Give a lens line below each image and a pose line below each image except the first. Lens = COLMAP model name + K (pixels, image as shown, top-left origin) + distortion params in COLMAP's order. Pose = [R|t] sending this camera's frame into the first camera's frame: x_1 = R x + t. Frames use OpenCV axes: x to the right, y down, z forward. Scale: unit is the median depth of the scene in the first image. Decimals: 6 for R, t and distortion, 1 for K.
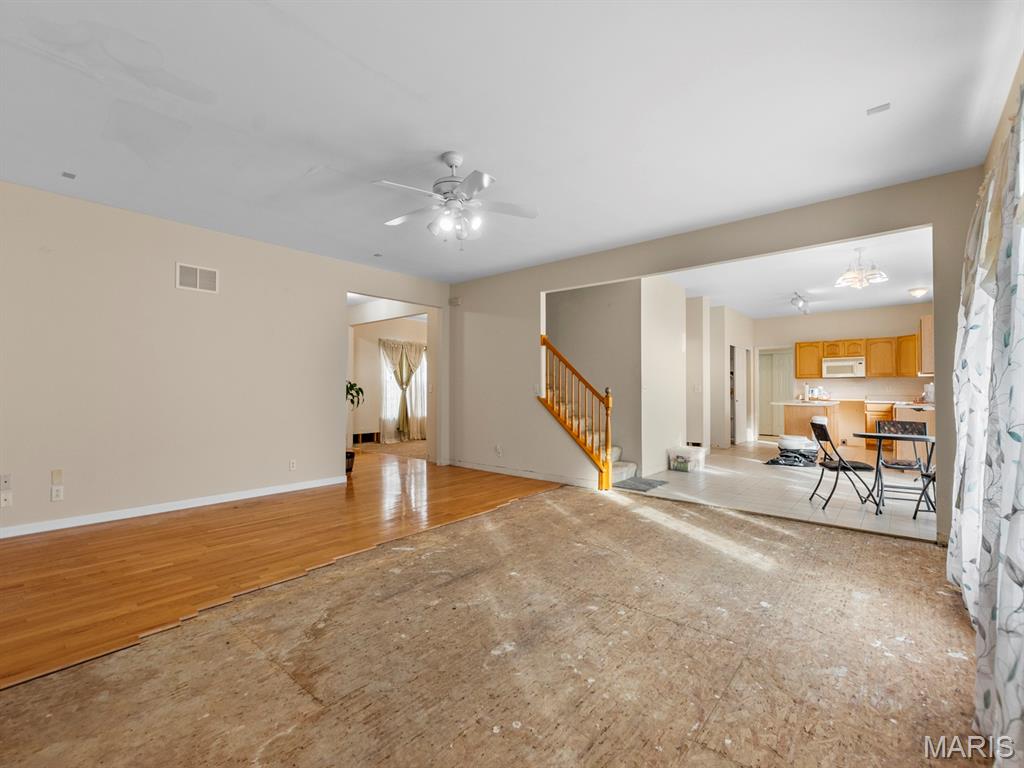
lens RADIAL K [[461.8, 0, 509.6], [0, 461.8, 388.7], [0, 0, 1]] dist [-0.000486, 0.000044]
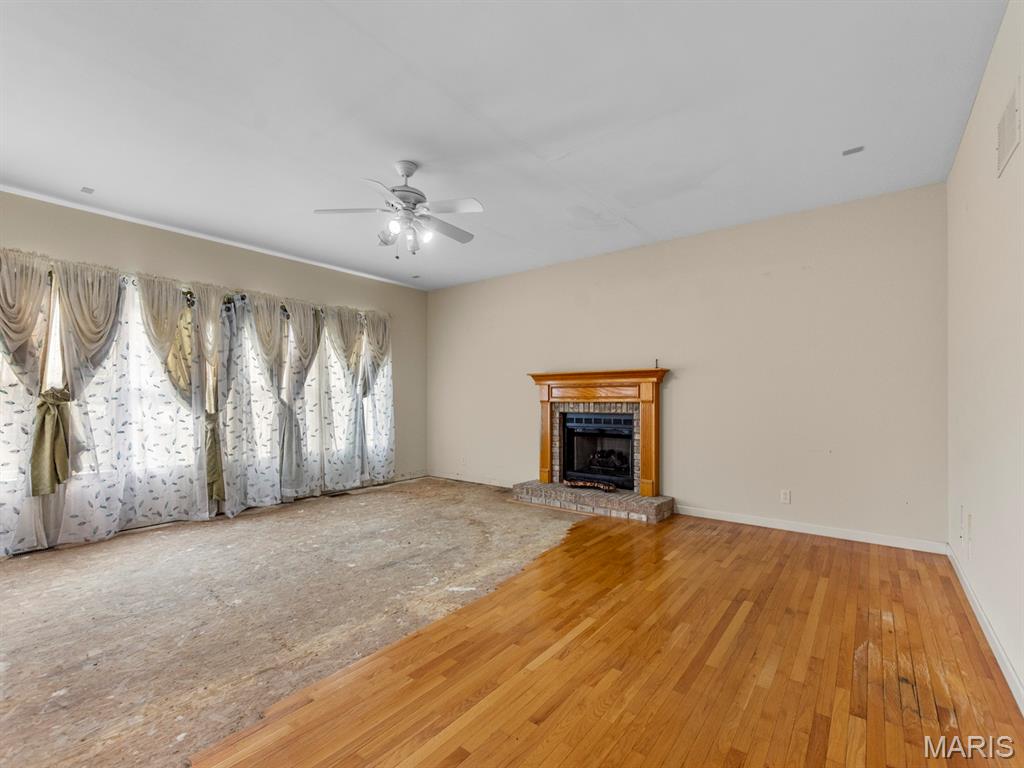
lens RADIAL K [[461.8, 0, 514.0], [0, 461.8, 391.4], [0, 0, 1]] dist [-0.000486, 0.000044]
pose [[-0.998731, 0.002062, -0.050313, -0.393017], [0.003109, 0.999780, -0.020736, 0.004505], [0.050259, -0.020866, -0.998518, 2.571063]]
